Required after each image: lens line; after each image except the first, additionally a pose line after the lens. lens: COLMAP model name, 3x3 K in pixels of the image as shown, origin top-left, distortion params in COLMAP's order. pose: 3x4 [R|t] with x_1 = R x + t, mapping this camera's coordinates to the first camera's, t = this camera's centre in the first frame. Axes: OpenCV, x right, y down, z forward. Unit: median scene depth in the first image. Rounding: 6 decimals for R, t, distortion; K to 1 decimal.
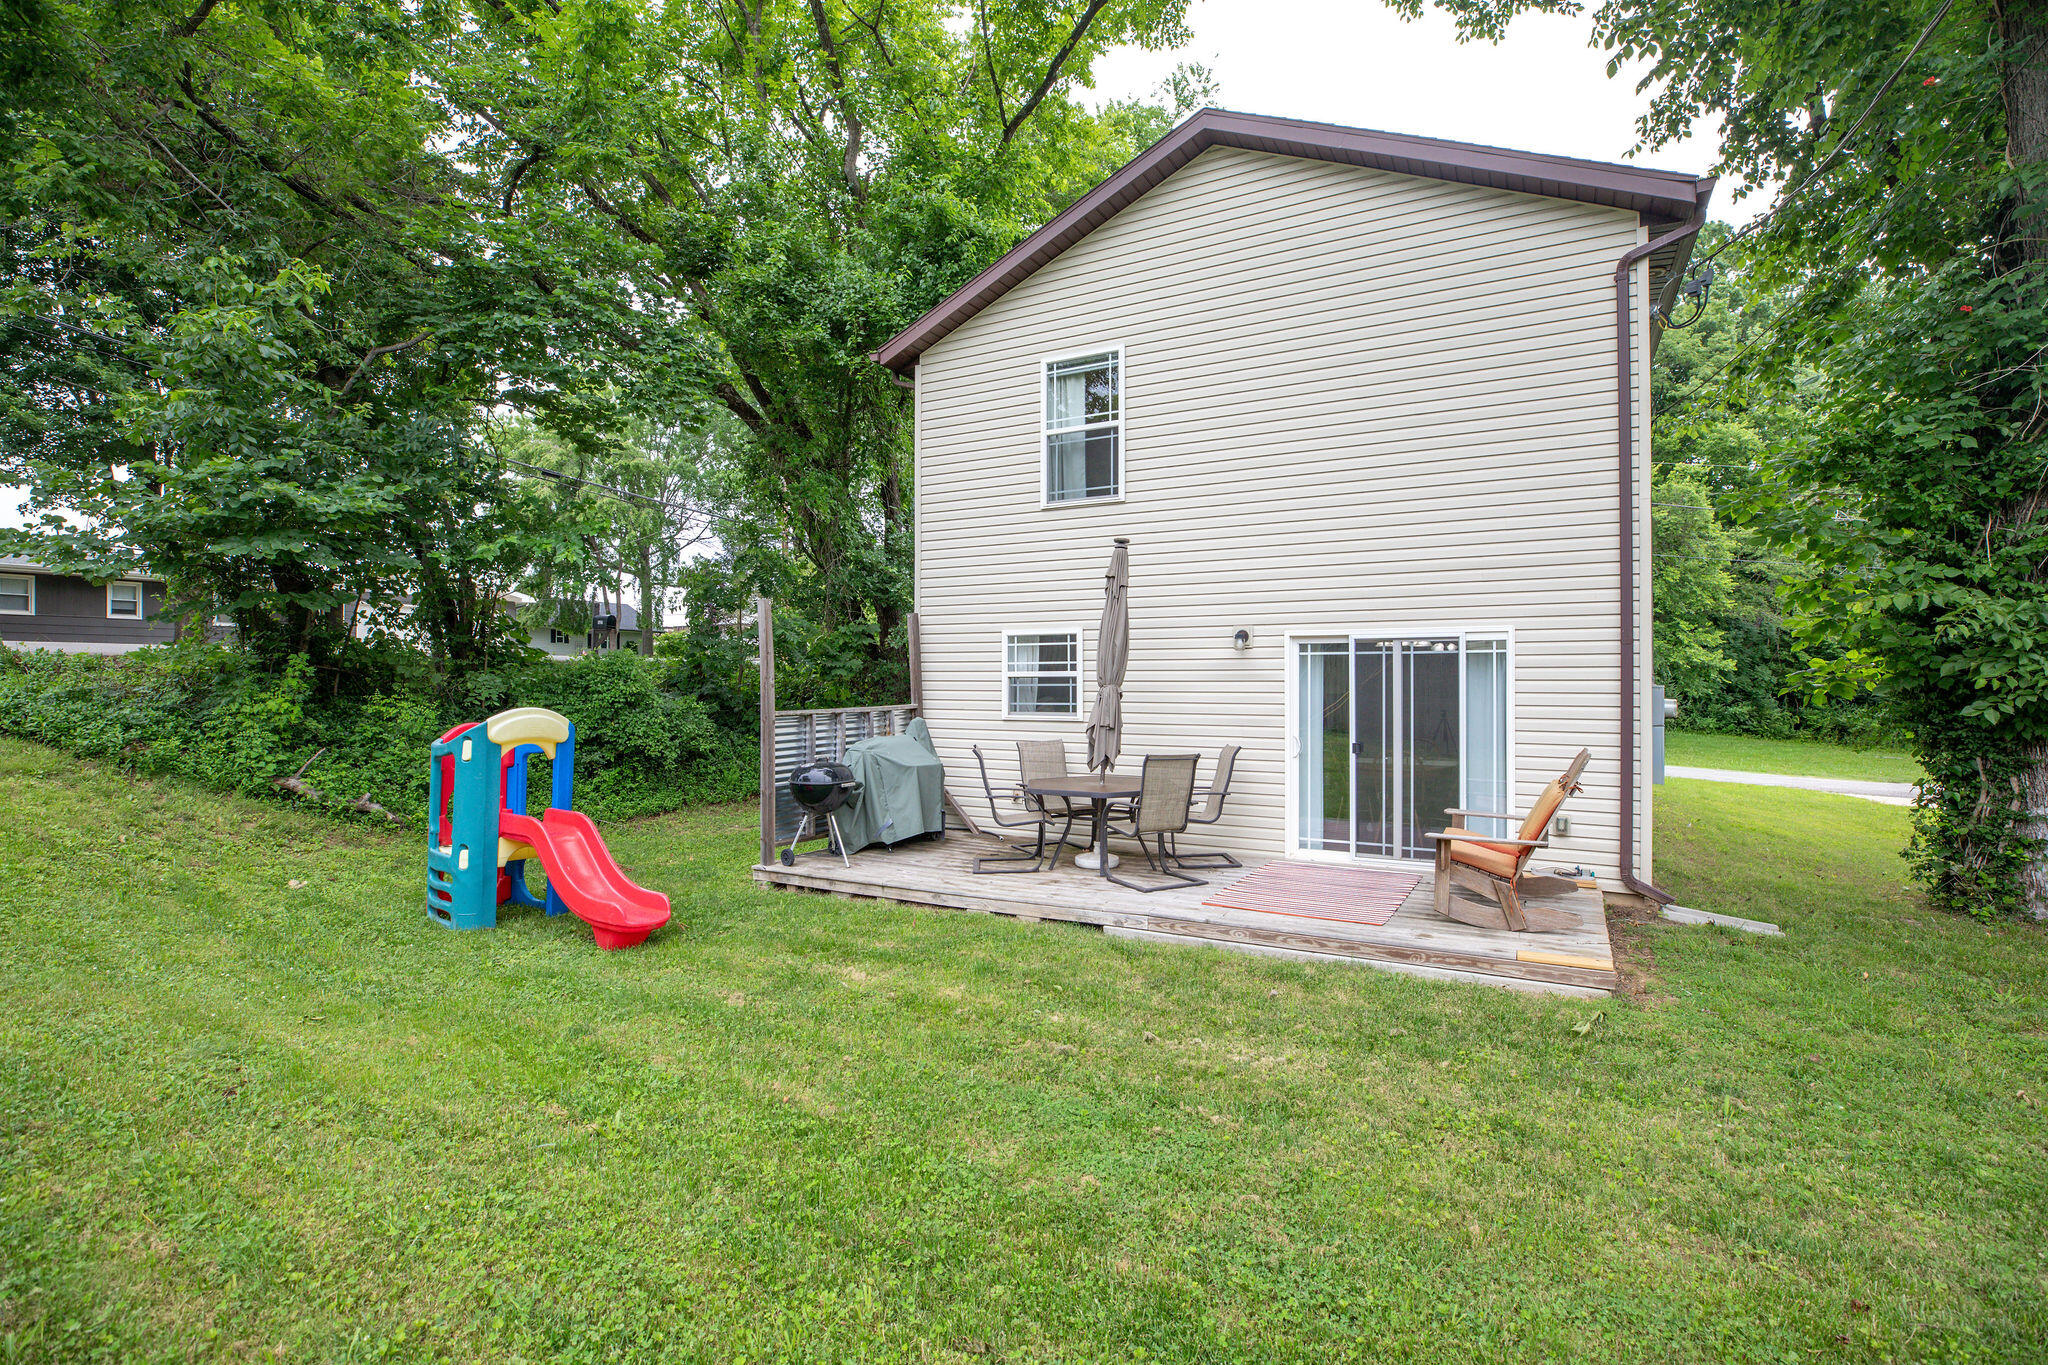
lens RADIAL K [[923.7, 0, 1024.0], [0, 923.7, 682.5], [0, 0, 1]] dist [-0.038322, 0.012645]
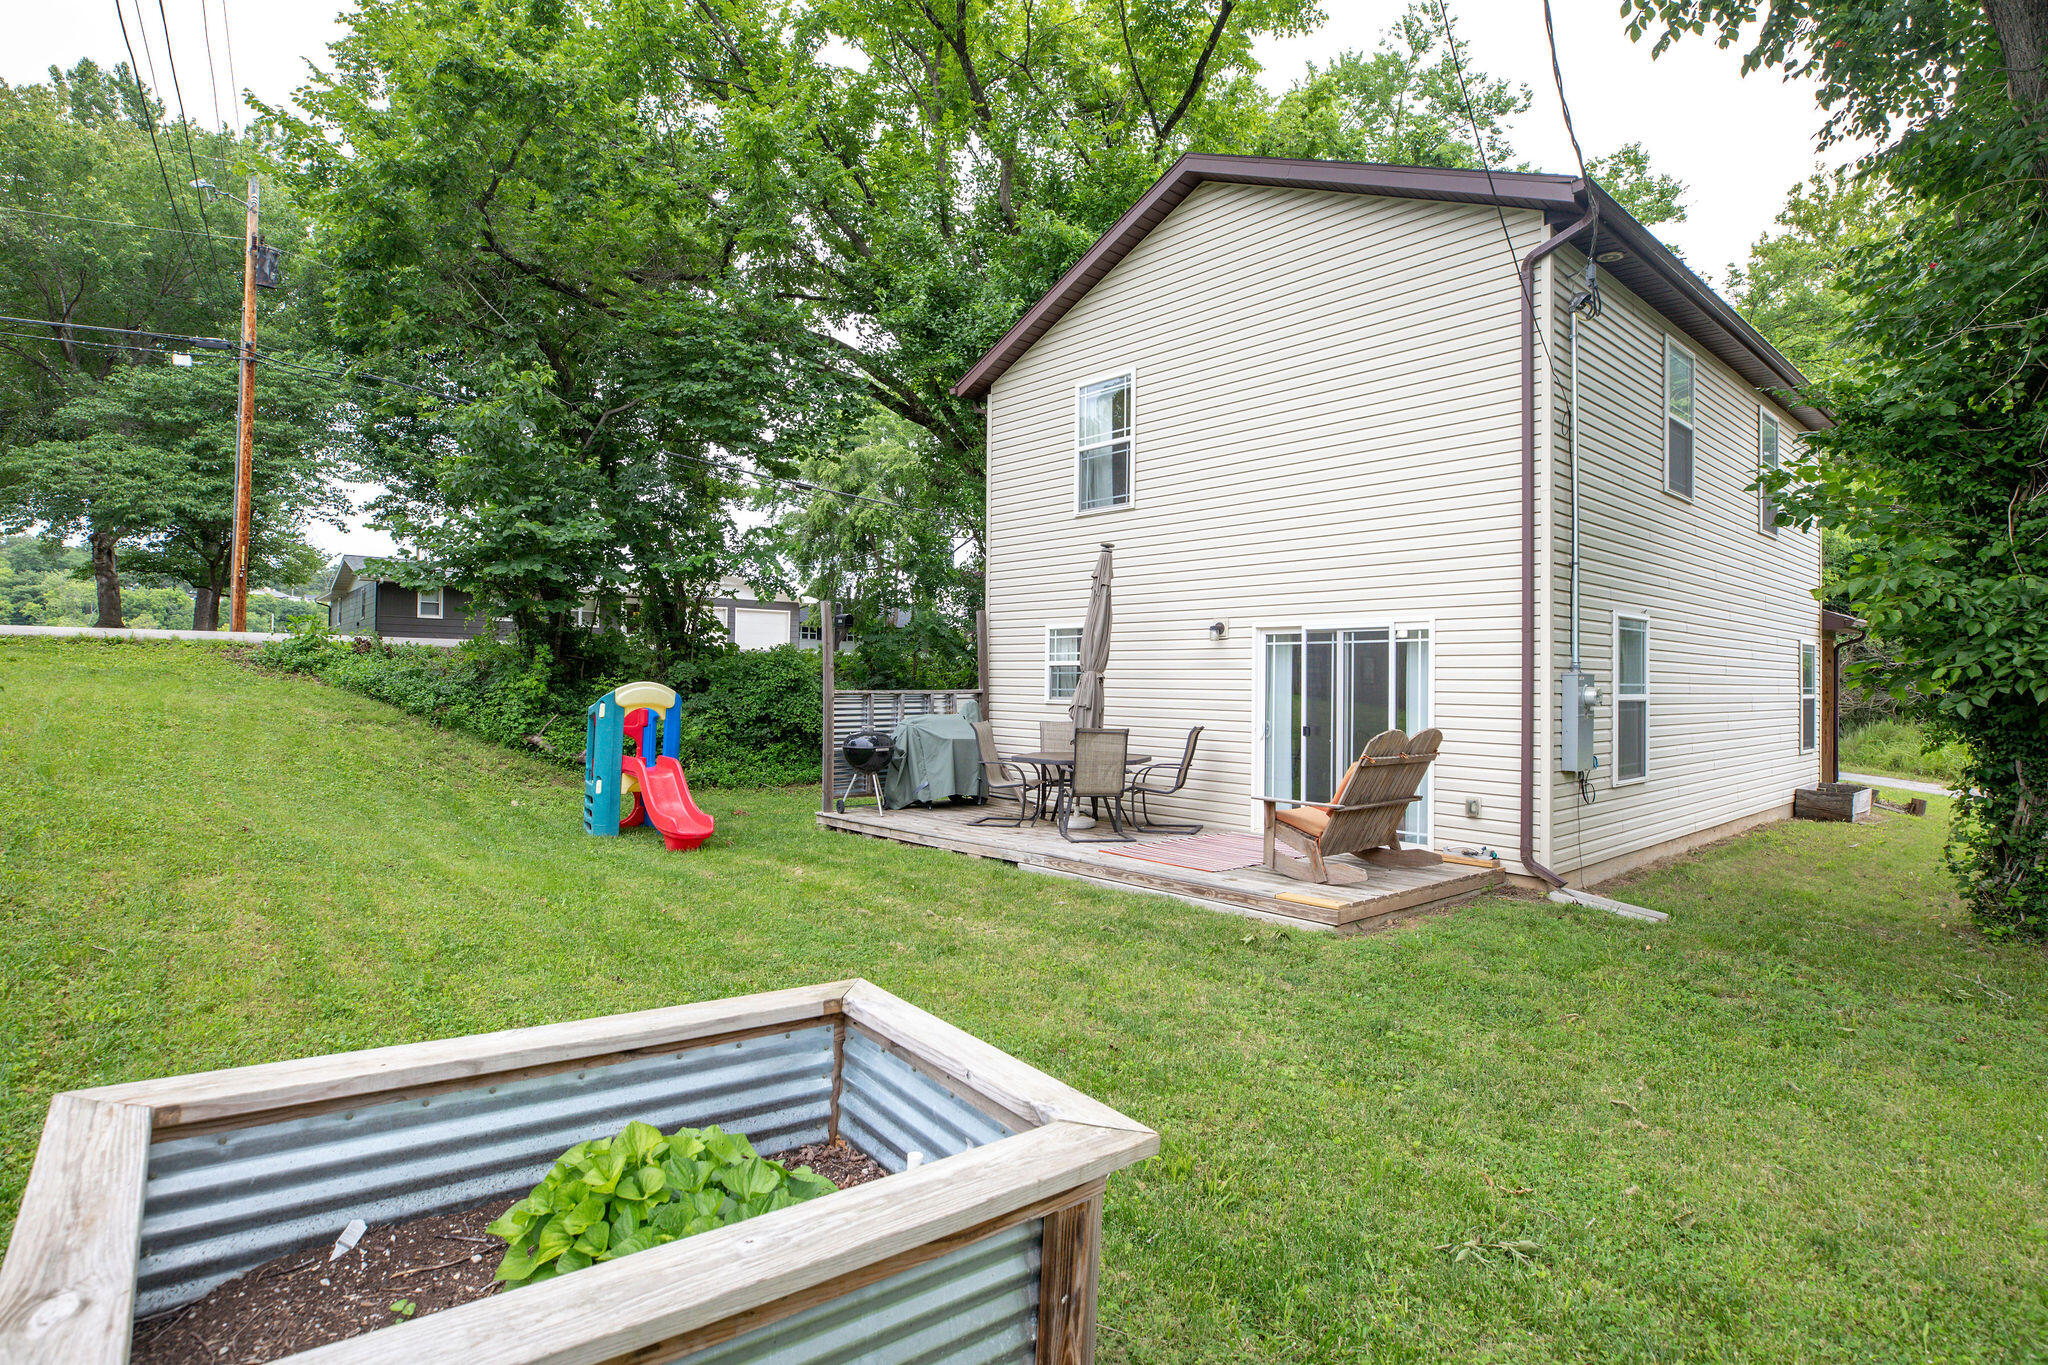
lens RADIAL K [[1023.4, 0, 1024.0], [0, 1023.4, 682.5], [0, 0, 1]] dist [-0.026961, 0.000523]
pose [[0.944517, 0.011352, -0.328267, 0.416908], [-0.012736, 0.999917, -0.002066, 0.019949], [0.328217, 0.006133, 0.944583, -0.224717]]
